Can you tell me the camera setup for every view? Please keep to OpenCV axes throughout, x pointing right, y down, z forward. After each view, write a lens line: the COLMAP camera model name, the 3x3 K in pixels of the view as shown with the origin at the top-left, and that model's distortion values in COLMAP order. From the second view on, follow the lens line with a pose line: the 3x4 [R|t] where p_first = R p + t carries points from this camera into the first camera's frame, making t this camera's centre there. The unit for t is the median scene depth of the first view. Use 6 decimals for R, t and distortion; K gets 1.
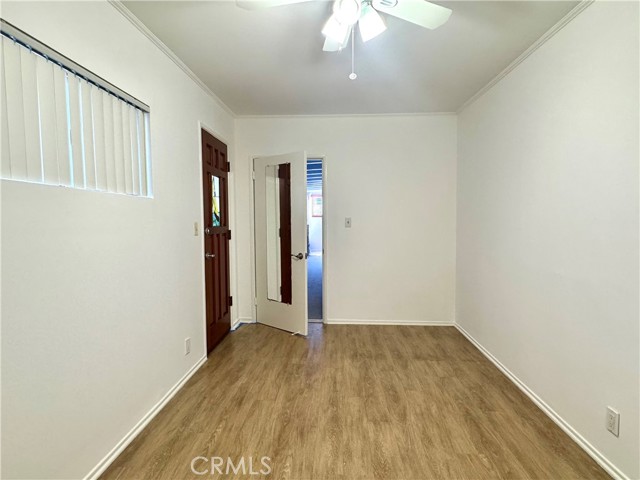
lens RADIAL K [[356.8, 0, 320.8], [0, 356.8, 241.5], [0, 0, 1]] dist [0.001286, 0.000286]
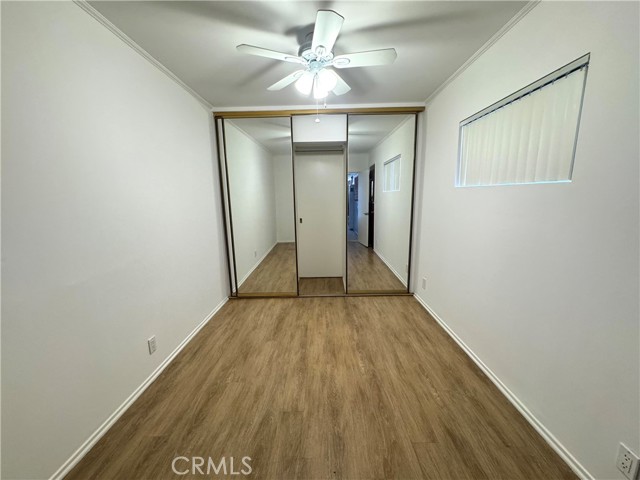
lens RADIAL K [[257.4, 0, 319.5], [0, 257.4, 238.9], [0, 0, 1]] dist [0.002506, 0.000174]
pose [[-0.999220, 0.027709, -0.028141, 0.095490], [0.020493, 0.972901, 0.230314, -0.154713], [0.033761, 0.229558, -0.972709, 1.684098]]
